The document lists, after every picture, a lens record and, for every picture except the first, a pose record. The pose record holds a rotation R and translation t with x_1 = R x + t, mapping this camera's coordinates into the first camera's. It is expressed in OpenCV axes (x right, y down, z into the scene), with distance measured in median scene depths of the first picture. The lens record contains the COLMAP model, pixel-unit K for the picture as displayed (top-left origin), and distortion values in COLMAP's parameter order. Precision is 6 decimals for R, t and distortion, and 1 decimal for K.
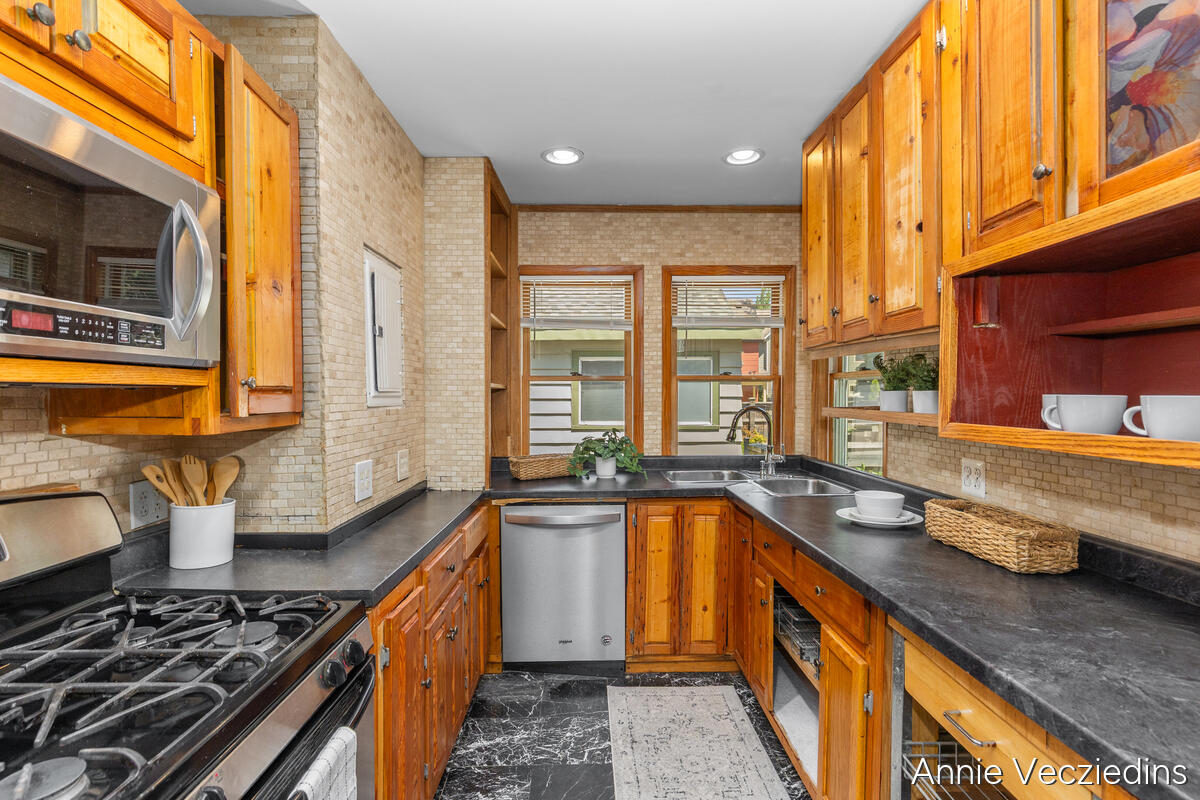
lens RADIAL K [[547.2, 0, 602.8], [0, 547.2, 405.9], [0, 0, 1]] dist [0.001036, -0.000491]
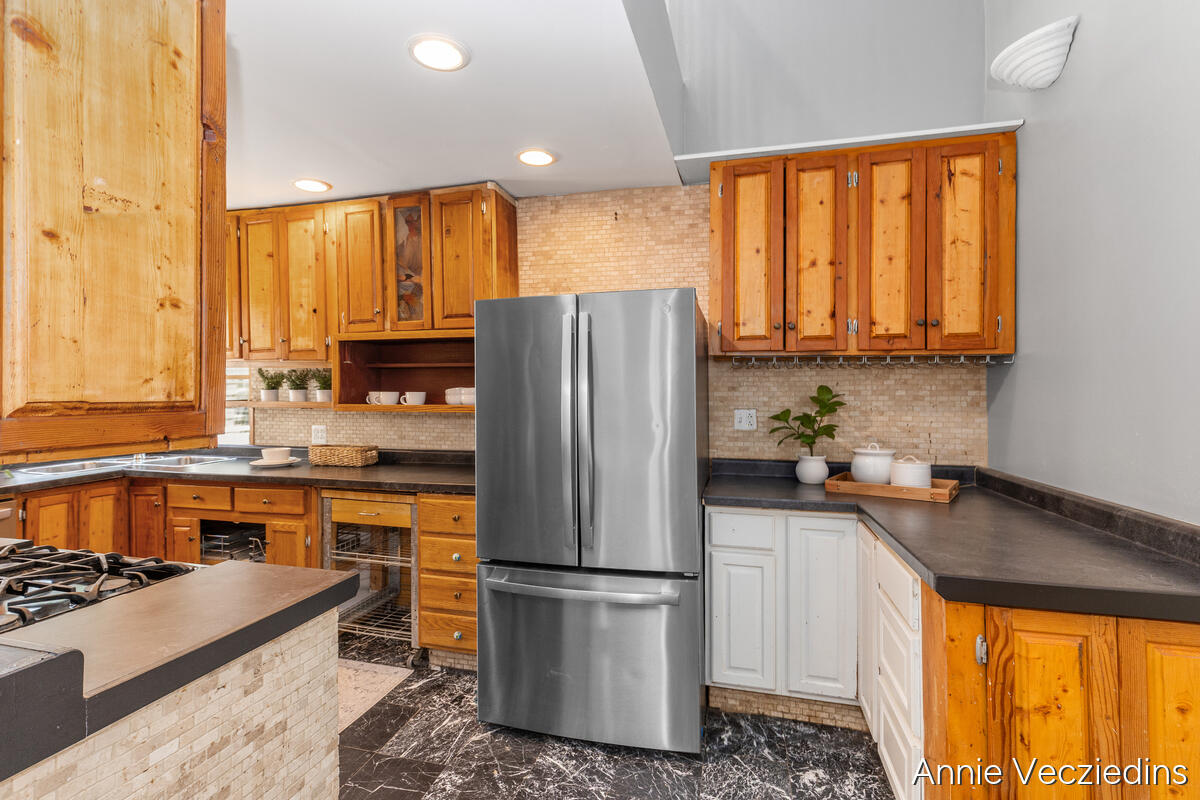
lens RADIAL K [[548.0, 0, 601.5], [0, 548.0, 391.9], [0, 0, 1]] dist [0.001457, 0.000151]
pose [[0.273584, -0.004996, 0.961835, -0.658275], [0.021391, 0.999771, -0.000892, 0.002317], [-0.961610, 0.020818, 0.273629, -0.353944]]
